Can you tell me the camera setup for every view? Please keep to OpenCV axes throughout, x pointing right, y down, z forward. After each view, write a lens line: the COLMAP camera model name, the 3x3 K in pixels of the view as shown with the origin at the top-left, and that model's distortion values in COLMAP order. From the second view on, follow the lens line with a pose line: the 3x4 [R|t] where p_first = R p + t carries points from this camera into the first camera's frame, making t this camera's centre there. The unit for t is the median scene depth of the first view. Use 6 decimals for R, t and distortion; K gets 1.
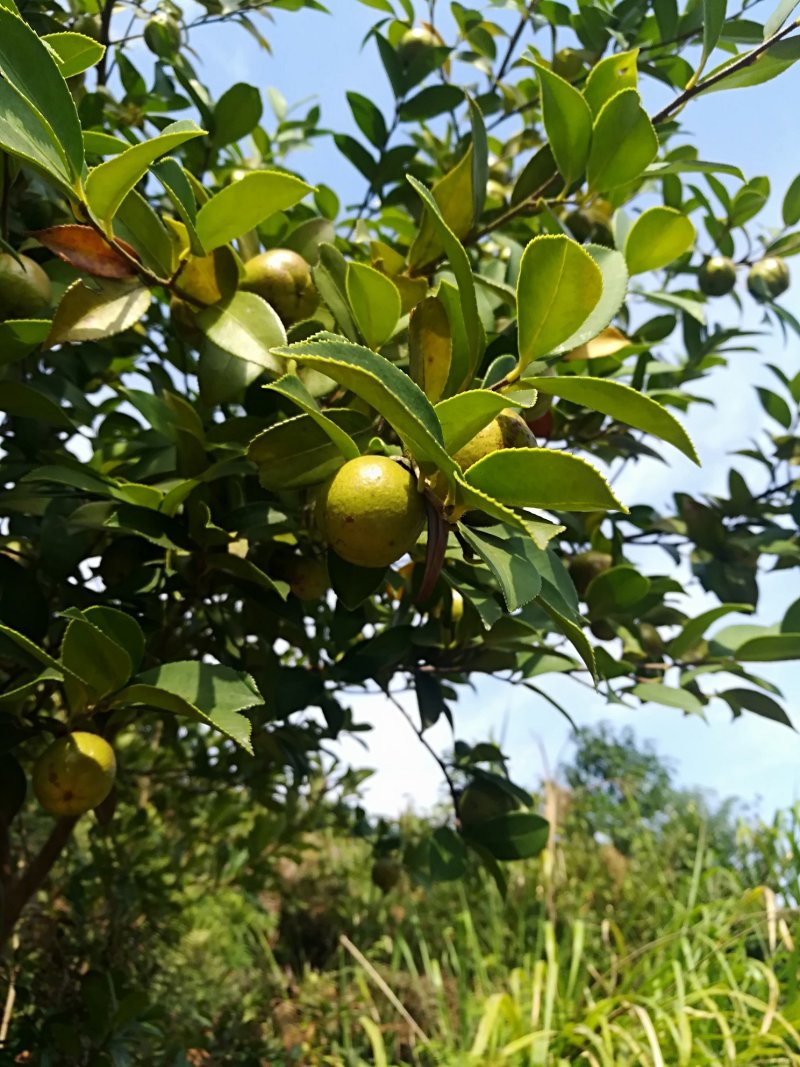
lens RADIAL K [[865.7, 0, 400.0], [0, 865.7, 533.5], [0, 0, 1]] dist [0.006380, 0.001815]
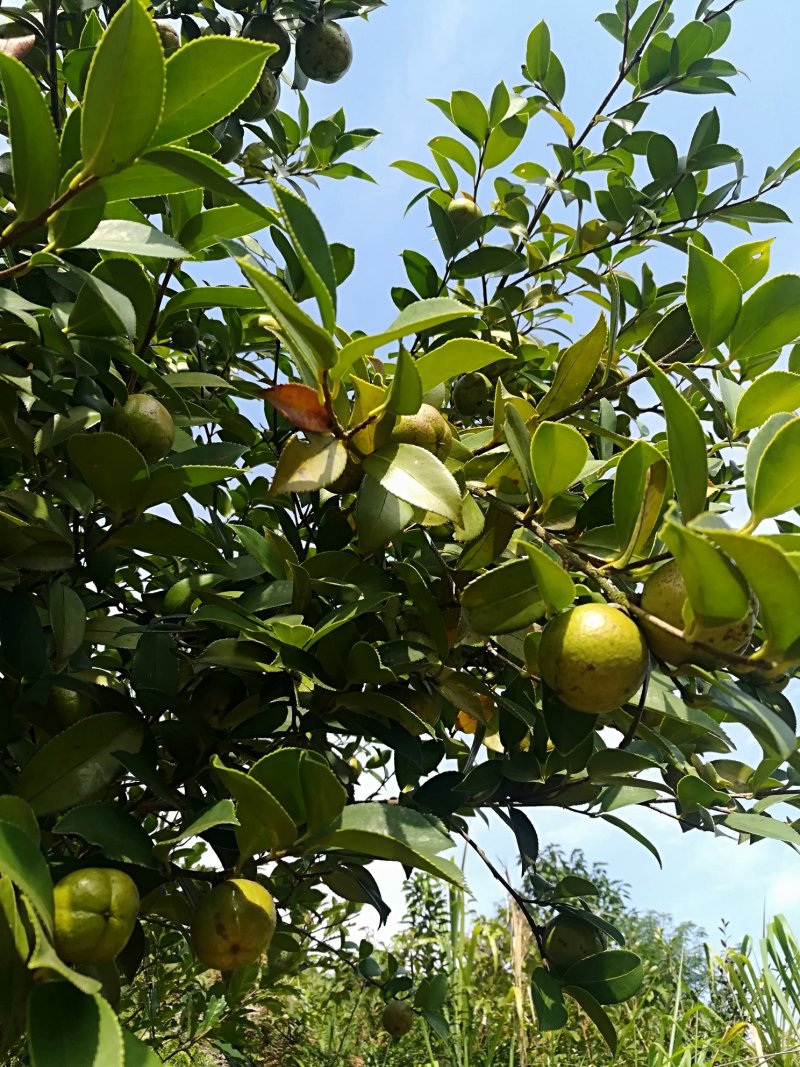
lens RADIAL K [[858.6, 0, 400.0], [0, 858.6, 533.5], [0, 0, 1]] dist [-0.003796, 0.016092]
pose [[0.997935, 0.005522, 0.063997, -0.158493], [0.003325, 0.990523, -0.137307, -0.015292], [-0.064149, 0.137236, 0.988459, -0.015065]]
